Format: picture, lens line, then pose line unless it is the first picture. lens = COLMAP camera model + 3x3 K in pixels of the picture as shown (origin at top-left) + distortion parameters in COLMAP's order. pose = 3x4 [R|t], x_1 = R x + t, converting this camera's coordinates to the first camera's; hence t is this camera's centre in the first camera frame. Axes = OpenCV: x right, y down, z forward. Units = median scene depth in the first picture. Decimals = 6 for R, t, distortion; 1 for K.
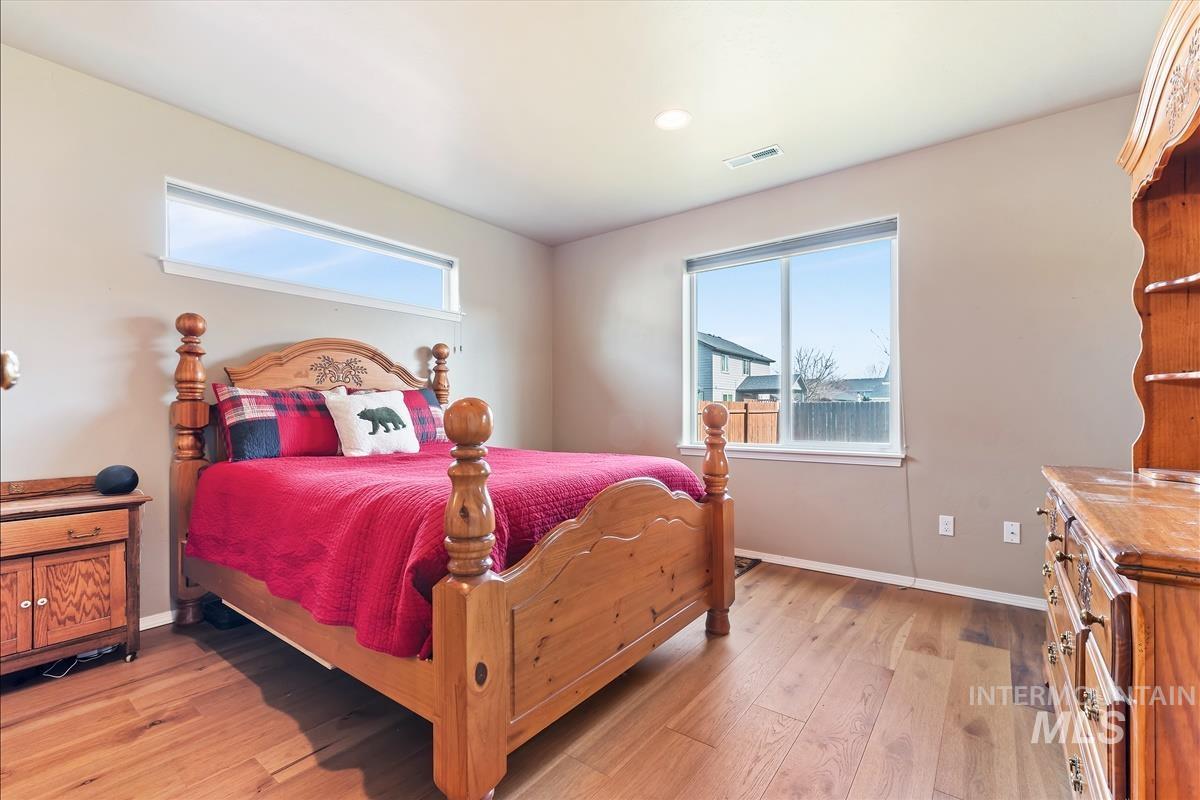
lens RADIAL K [[522.7, 0, 593.9], [0, 522.7, 405.7], [0, 0, 1]] dist [0.003902, -0.000464]
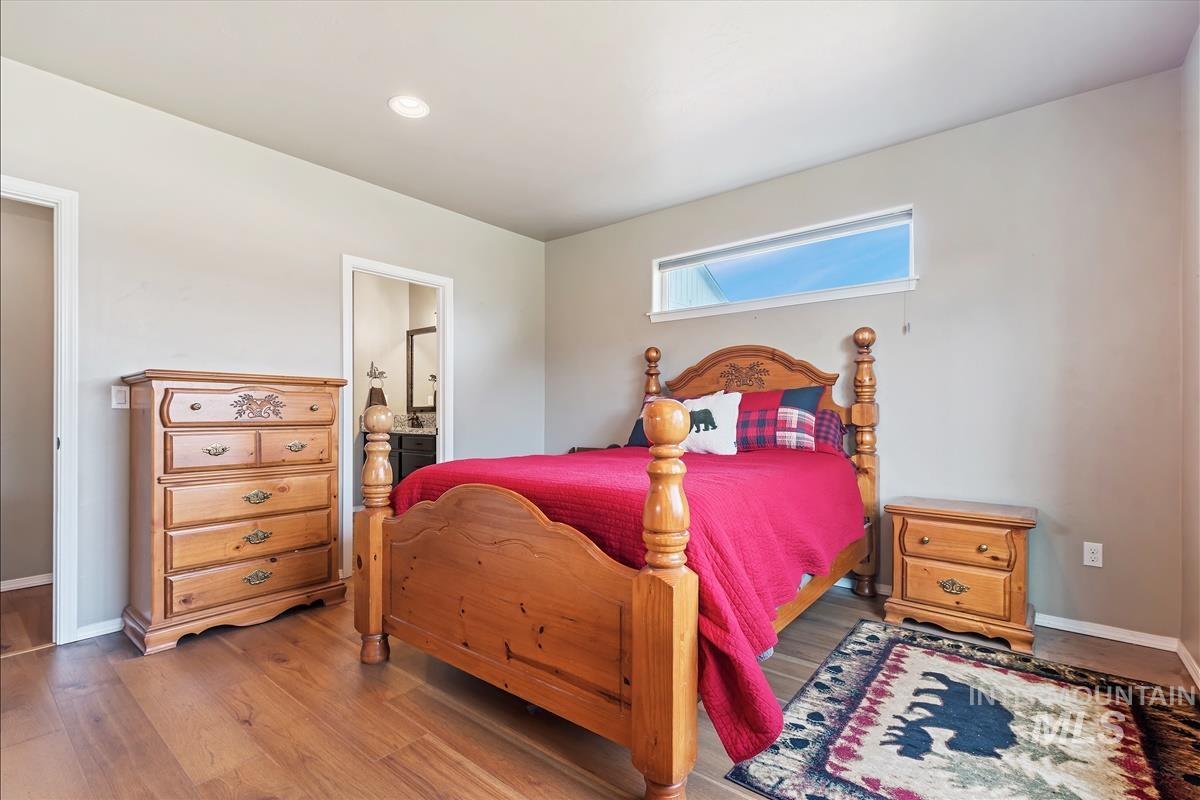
lens RADIAL K [[522.7, 0, 600.0], [0, 522.7, 410.0], [0, 0, 1]] dist [0.003902, -0.000464]
pose [[-0.022745, -0.004052, -0.999733, 0.677350], [0.008744, 0.999953, -0.004252, 0.007756], [0.999703, -0.008839, -0.022709, 0.821319]]
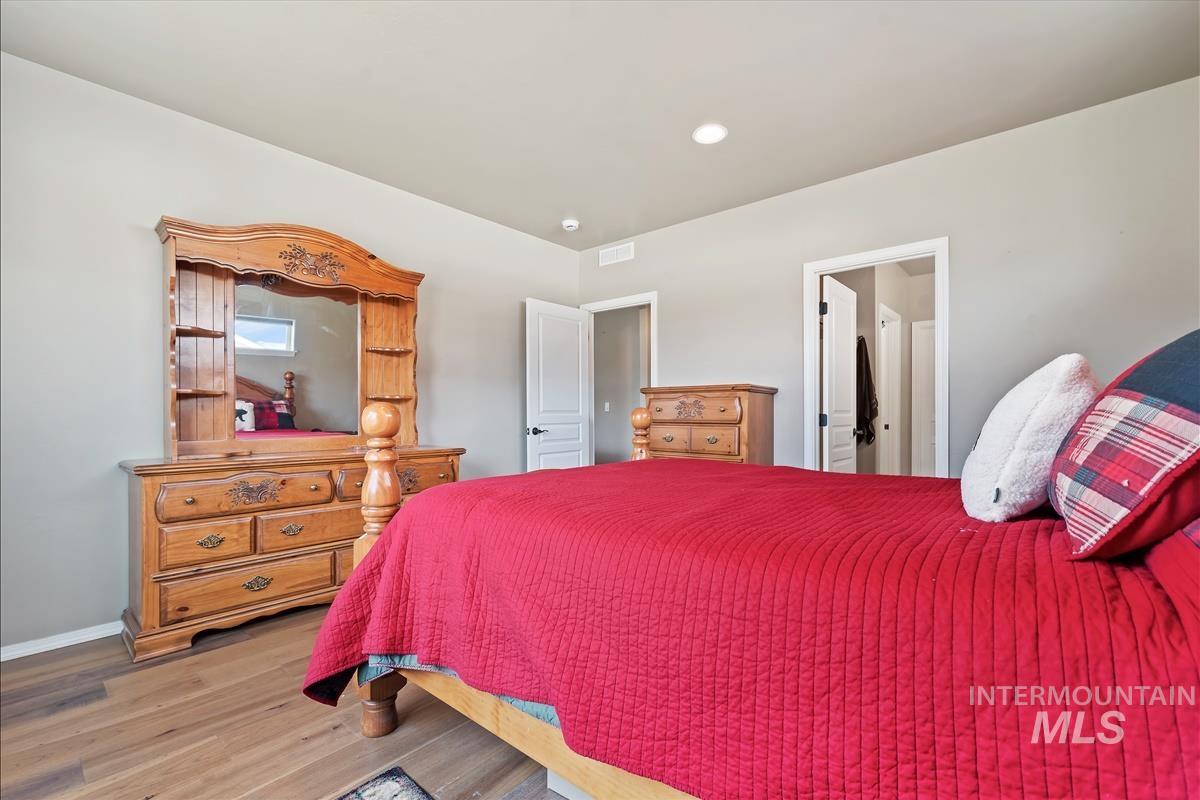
lens RADIAL K [[522.7, 0, 605.4], [0, 522.7, 410.9], [0, 0, 1]] dist [0.003902, -0.000464]
pose [[-0.998770, -0.001700, 0.049557, -0.080889], [-0.002465, 0.999879, -0.015387, 0.017339], [-0.049525, -0.015491, -0.998653, 1.483716]]
